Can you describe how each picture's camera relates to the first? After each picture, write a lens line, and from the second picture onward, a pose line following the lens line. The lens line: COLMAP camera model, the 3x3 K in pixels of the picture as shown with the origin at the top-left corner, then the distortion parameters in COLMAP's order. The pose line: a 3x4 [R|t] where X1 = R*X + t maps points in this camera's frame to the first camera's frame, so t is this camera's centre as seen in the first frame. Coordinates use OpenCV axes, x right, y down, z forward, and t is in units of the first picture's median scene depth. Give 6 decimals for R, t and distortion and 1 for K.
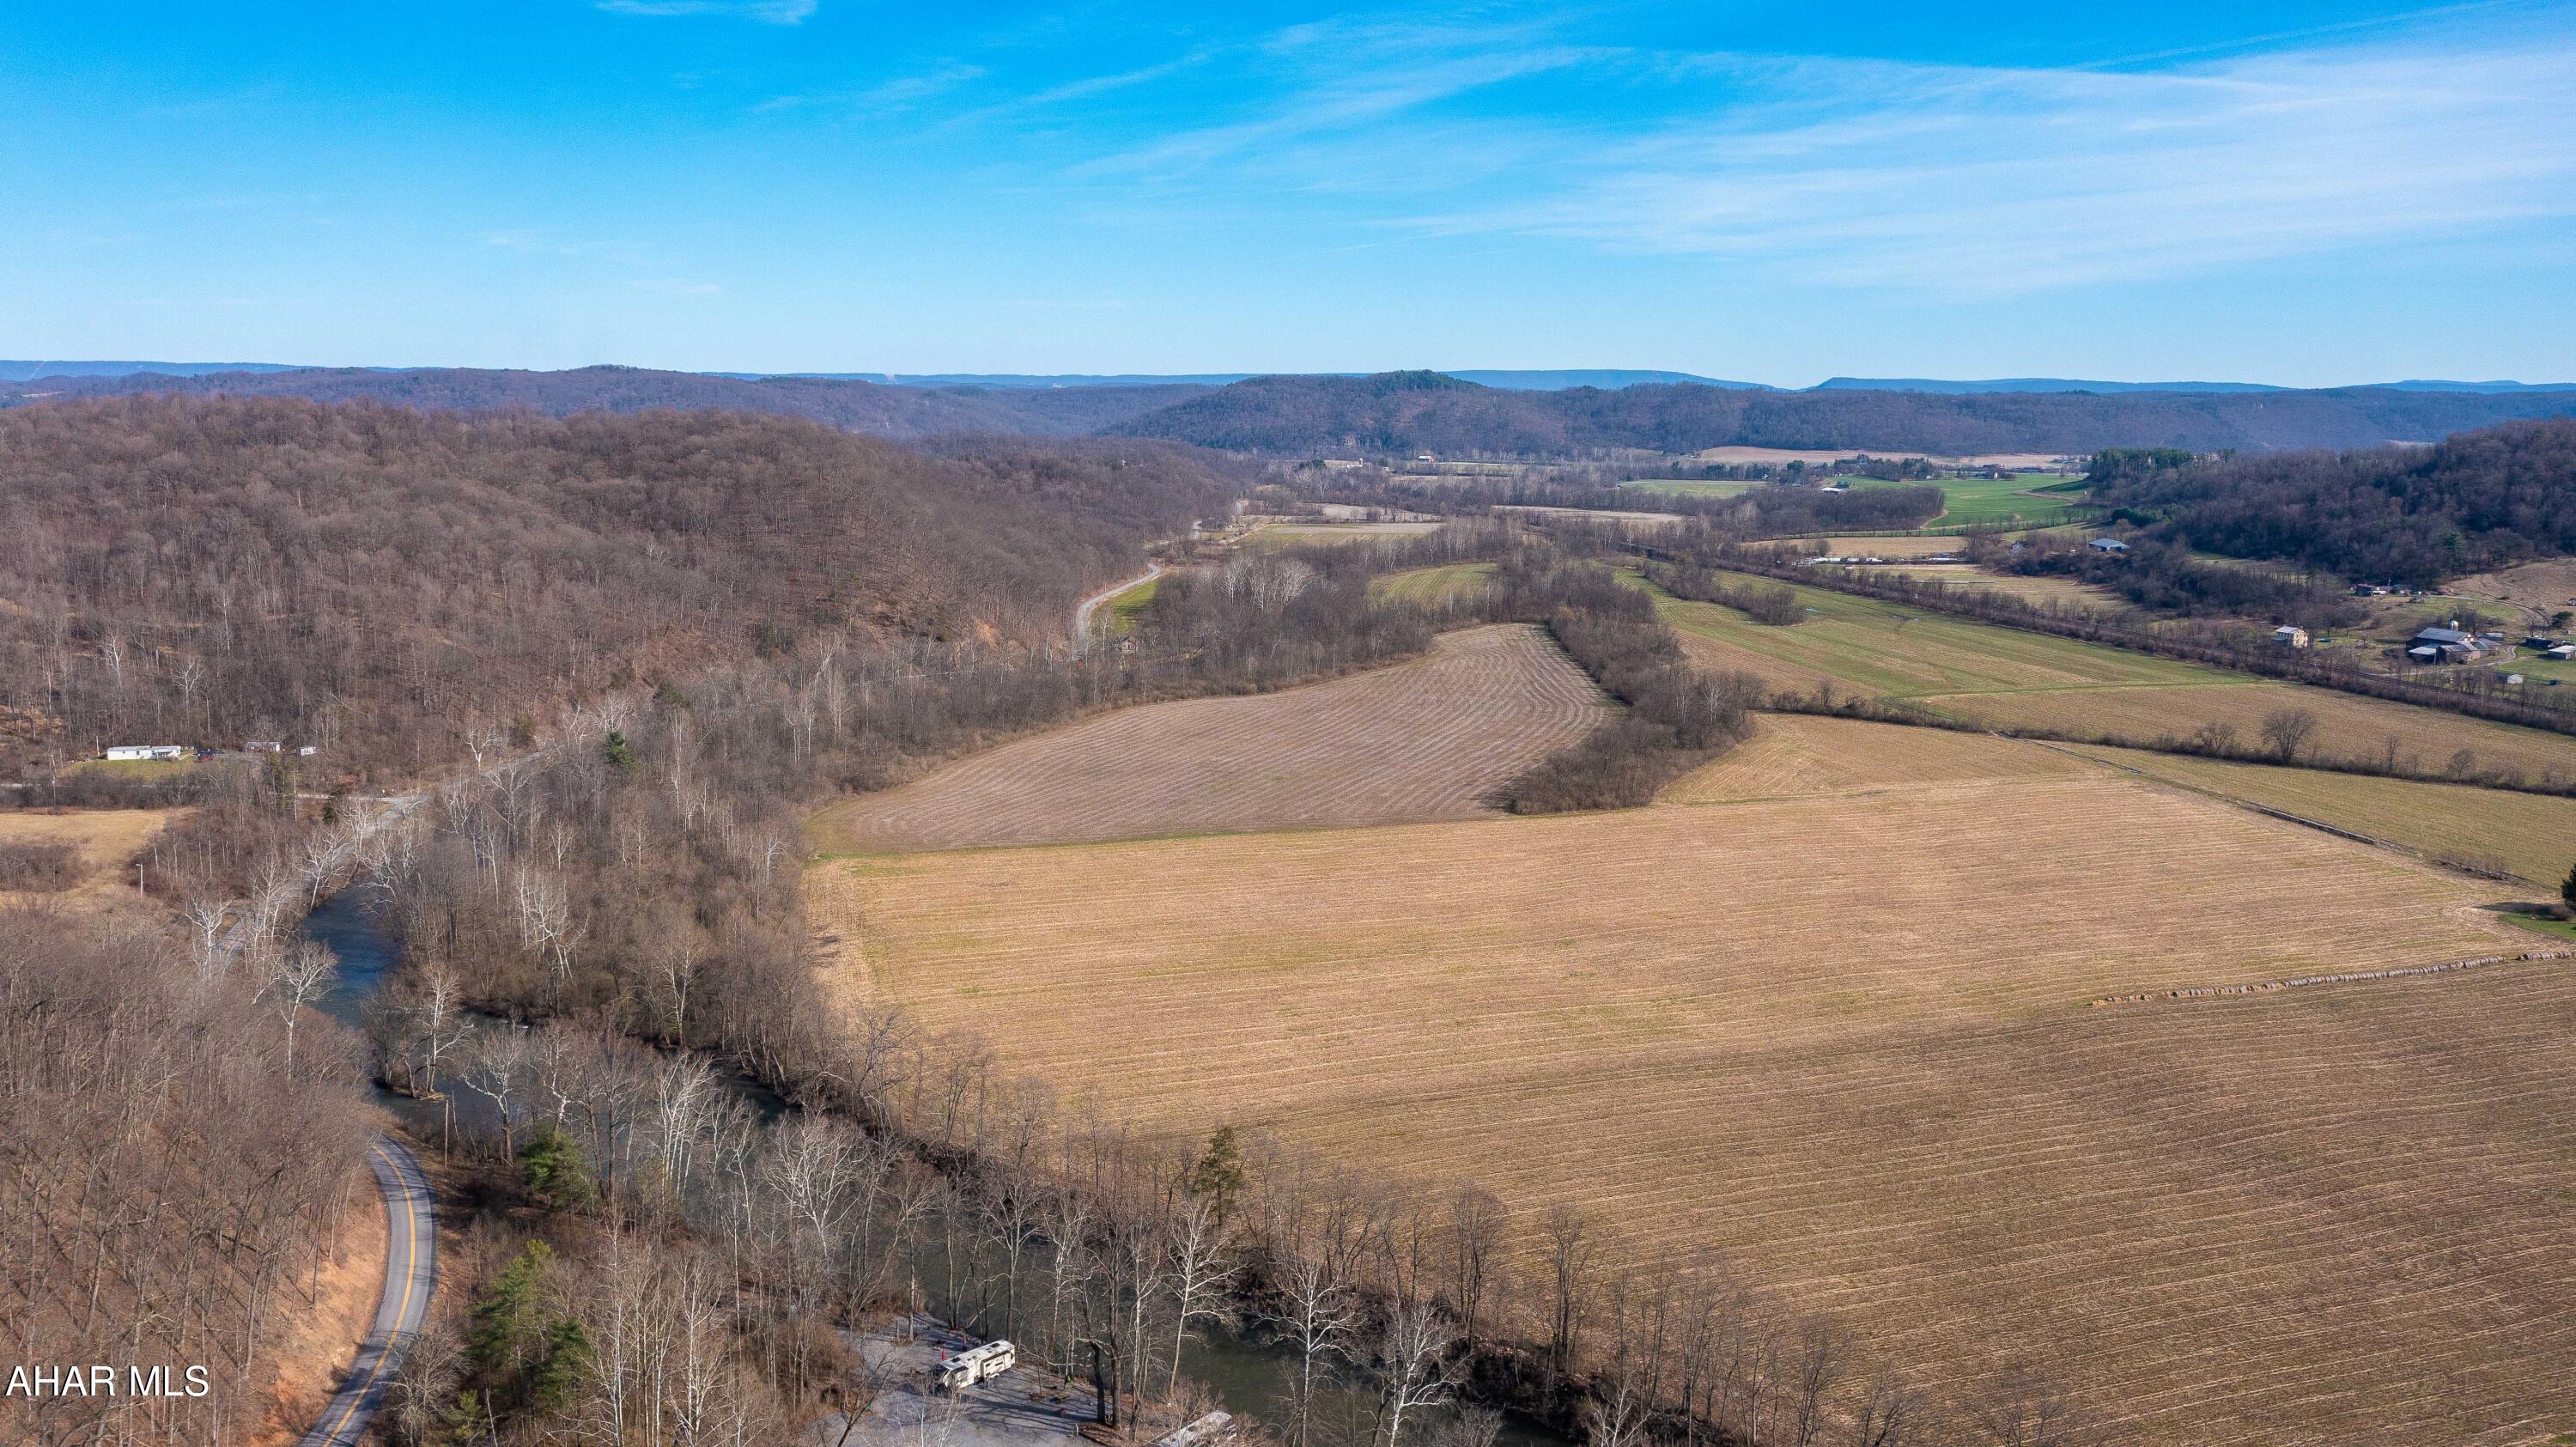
lens RADIAL K [[2019.3, 0, 1288.9], [0, 2019.3, 718.2], [0, 0, 1]] dist [-0.021082, 0.009175]
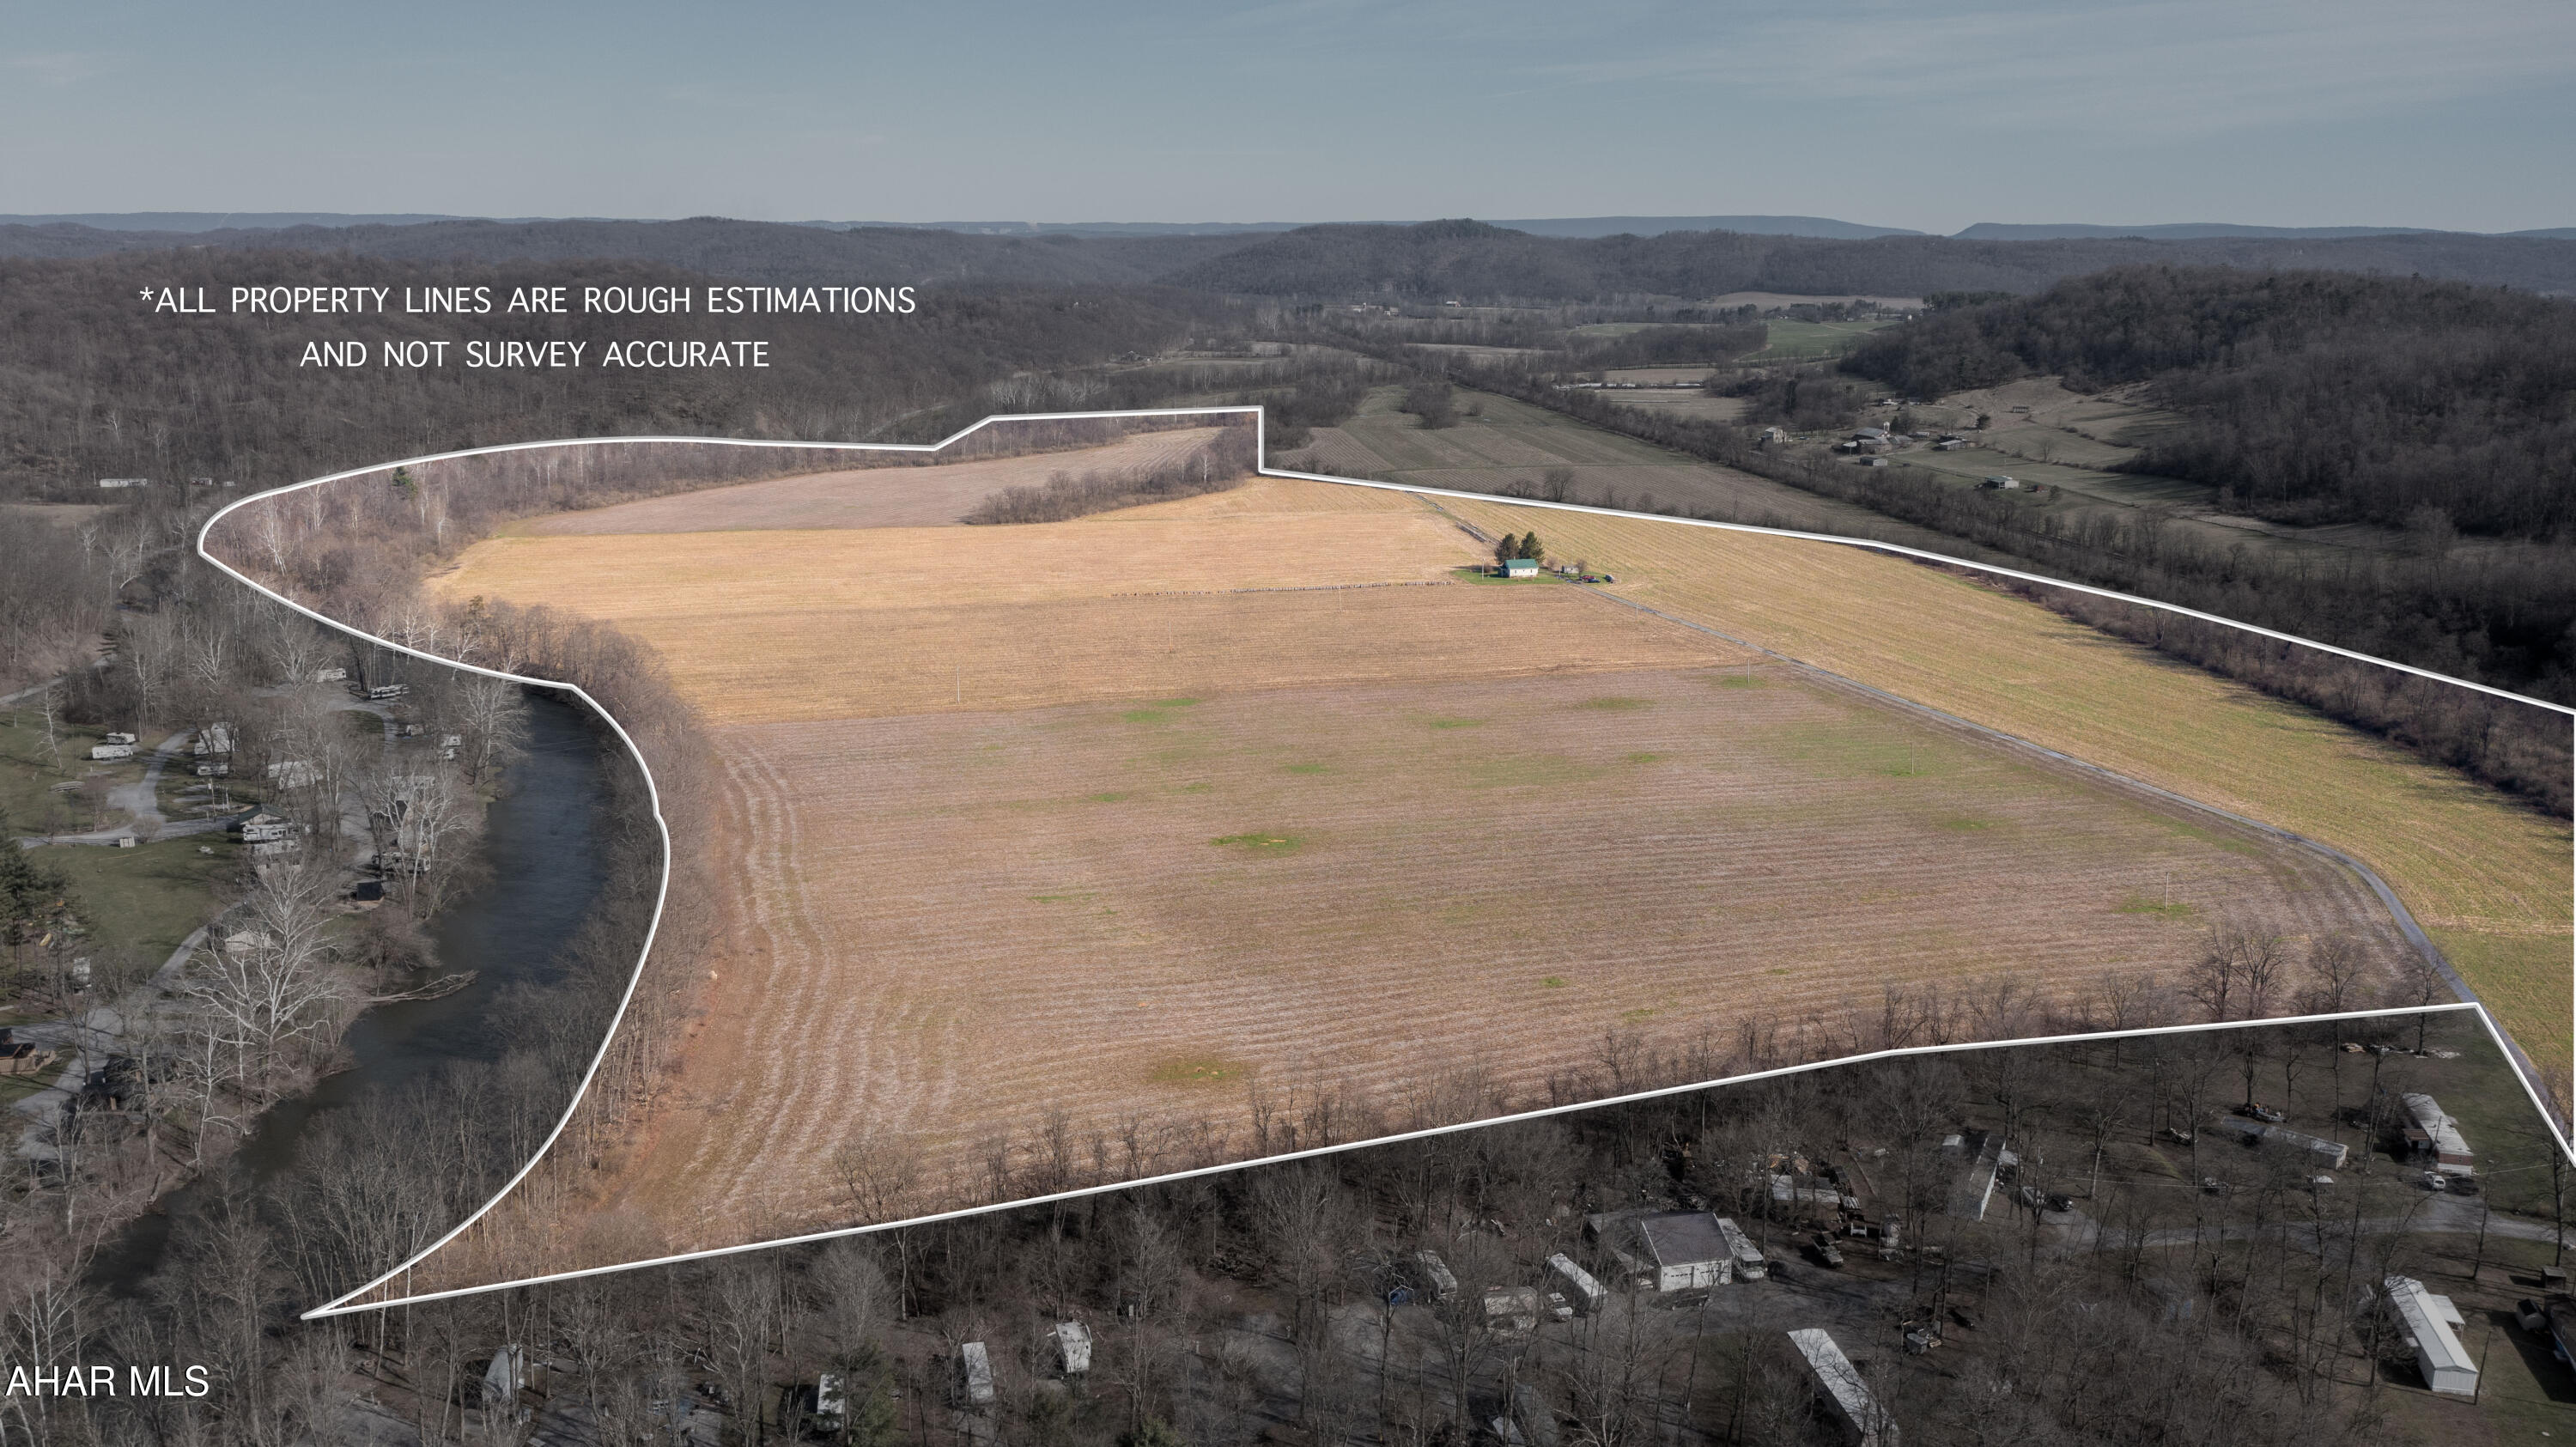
lens RADIAL K [[2019.3, 0, 1290.0], [0, 2019.3, 725.2], [0, 0, 1]] dist [-0.021082, 0.009175]
pose [[0.996824, 0.016145, -0.077980, 0.068876], [-0.010170, 0.997024, 0.076419, 0.011571], [0.078982, -0.075383, 0.994022, -0.074020]]
